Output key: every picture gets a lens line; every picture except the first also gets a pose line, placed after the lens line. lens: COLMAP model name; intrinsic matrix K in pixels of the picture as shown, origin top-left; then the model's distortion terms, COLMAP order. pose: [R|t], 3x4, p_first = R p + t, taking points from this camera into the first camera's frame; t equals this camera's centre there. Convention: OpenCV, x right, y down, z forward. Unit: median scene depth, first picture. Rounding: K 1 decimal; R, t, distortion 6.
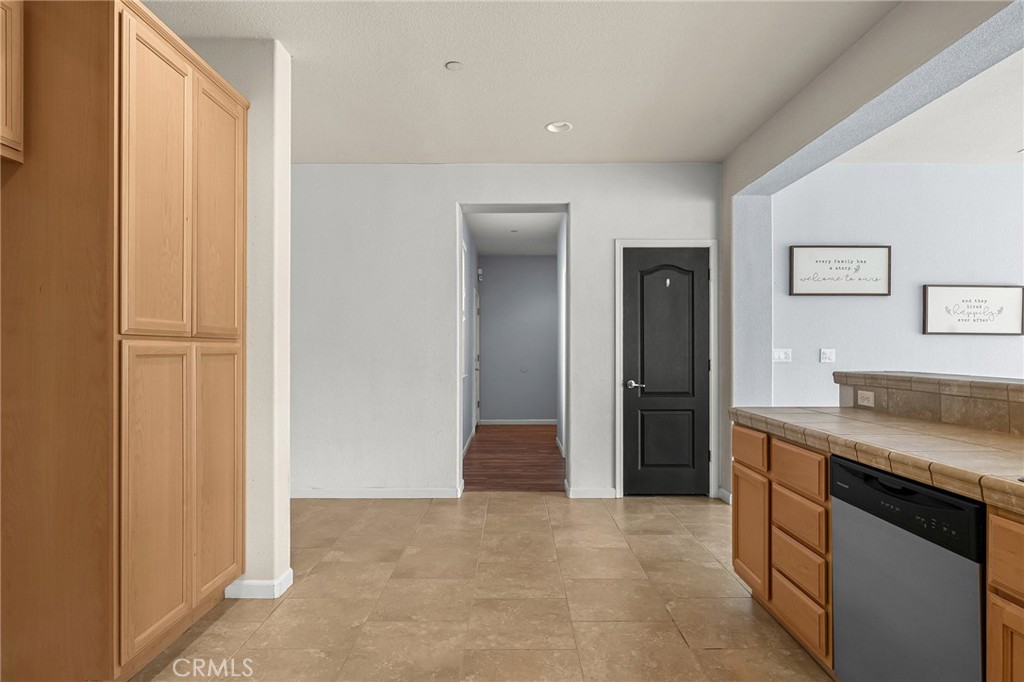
lens RADIAL K [[549.0, 0, 512.4], [0, 549.0, 346.8], [0, 0, 1]] dist [-0.004834, 0.000682]
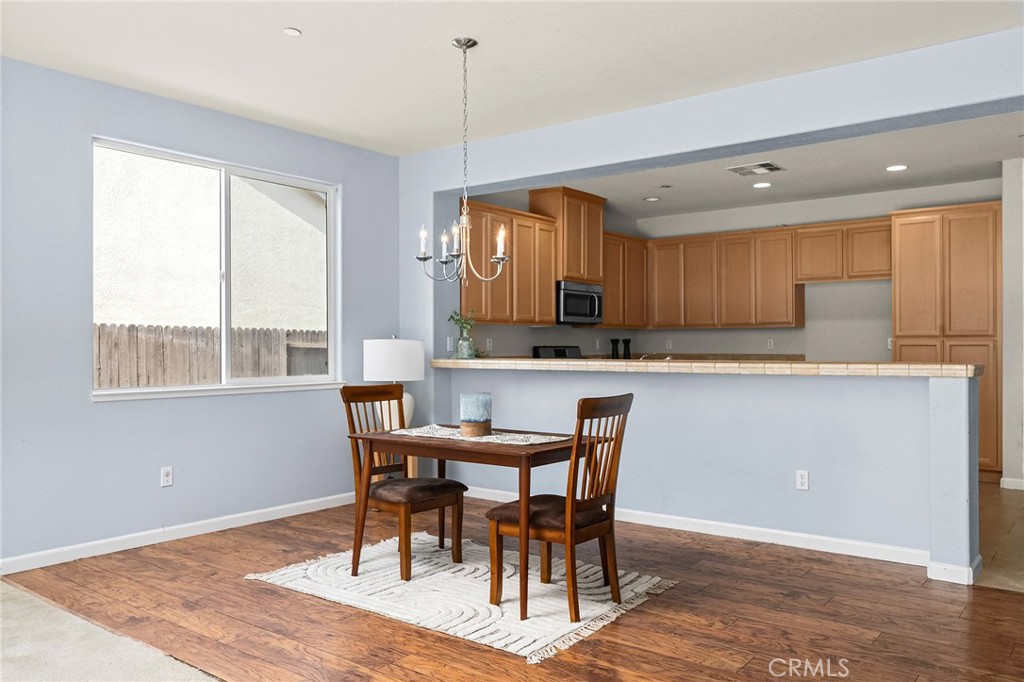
lens RADIAL K [[803.0, 0, 506.1], [0, 803.0, 338.7], [0, 0, 1]] dist [0.002893, 0.007507]
pose [[-0.608414, -0.005140, -0.793603, 2.887516], [0.006573, 0.999912, -0.011515, 0.012346], [0.793592, -0.012222, -0.608327, 1.502764]]
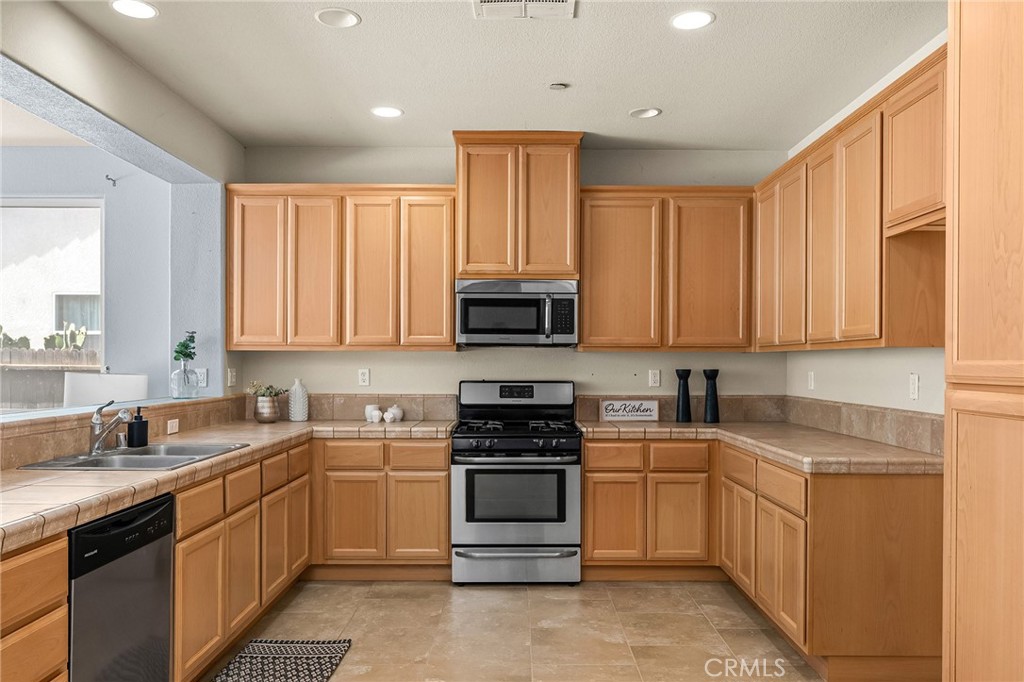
lens RADIAL K [[762.8, 0, 520.3], [0, 762.8, 366.9], [0, 0, 1]] dist [0.007996, -0.000458]
pose [[-0.999984, -0.001955, -0.005255, -0.052834], [-0.001964, 0.999997, 0.001709, -0.036740], [0.005251, 0.001720, -0.999985, 1.692363]]
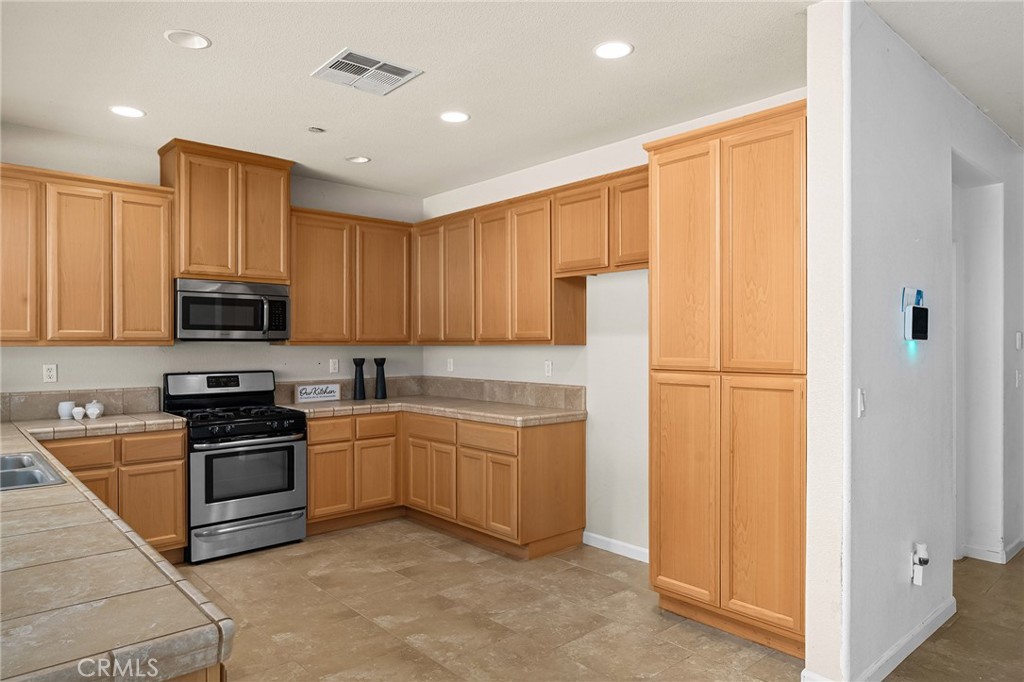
lens RADIAL K [[652.1, 0, 511.4], [0, 652.1, 344.4], [0, 0, 1]] dist [-0.002491, 0.001889]
pose [[-0.743845, 0.003968, -0.668341, 0.632397], [0.005433, 0.999985, -0.000109, -0.073681], [0.668331, -0.003712, -0.743855, 1.657567]]
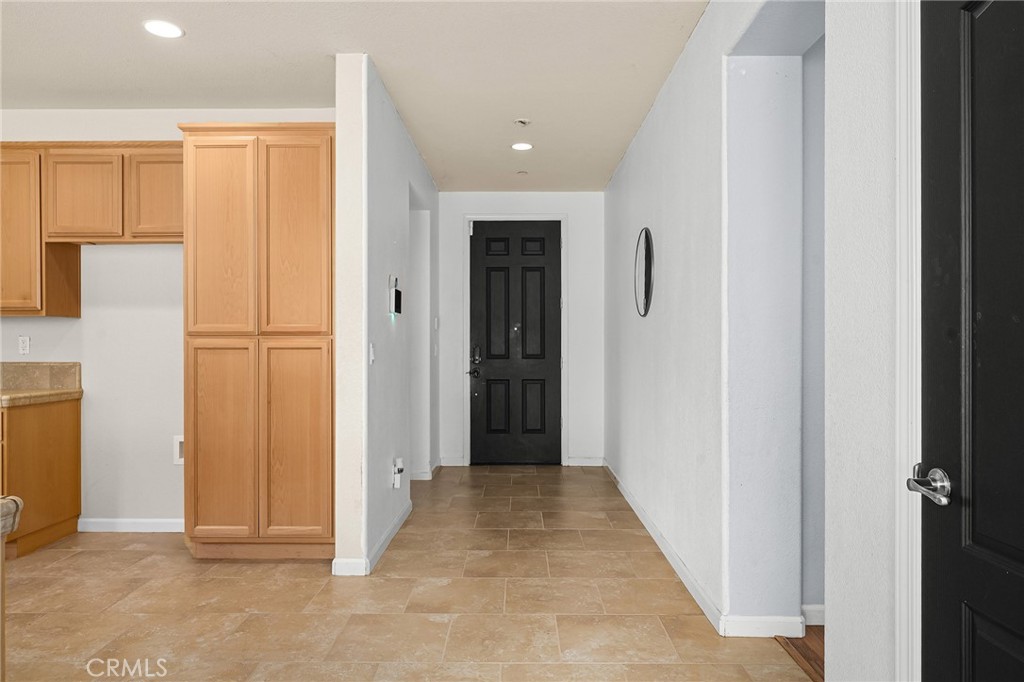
lens RADIAL K [[659.8, 0, 516.9], [0, 659.8, 347.2], [0, 0, 1]] dist [0.000141, -0.001295]
pose [[-0.002051, 0.006457, -0.999977, 0.996024], [0.005522, 0.999964, 0.006446, 0.004627], [0.999983, -0.005509, -0.002086, 1.573752]]
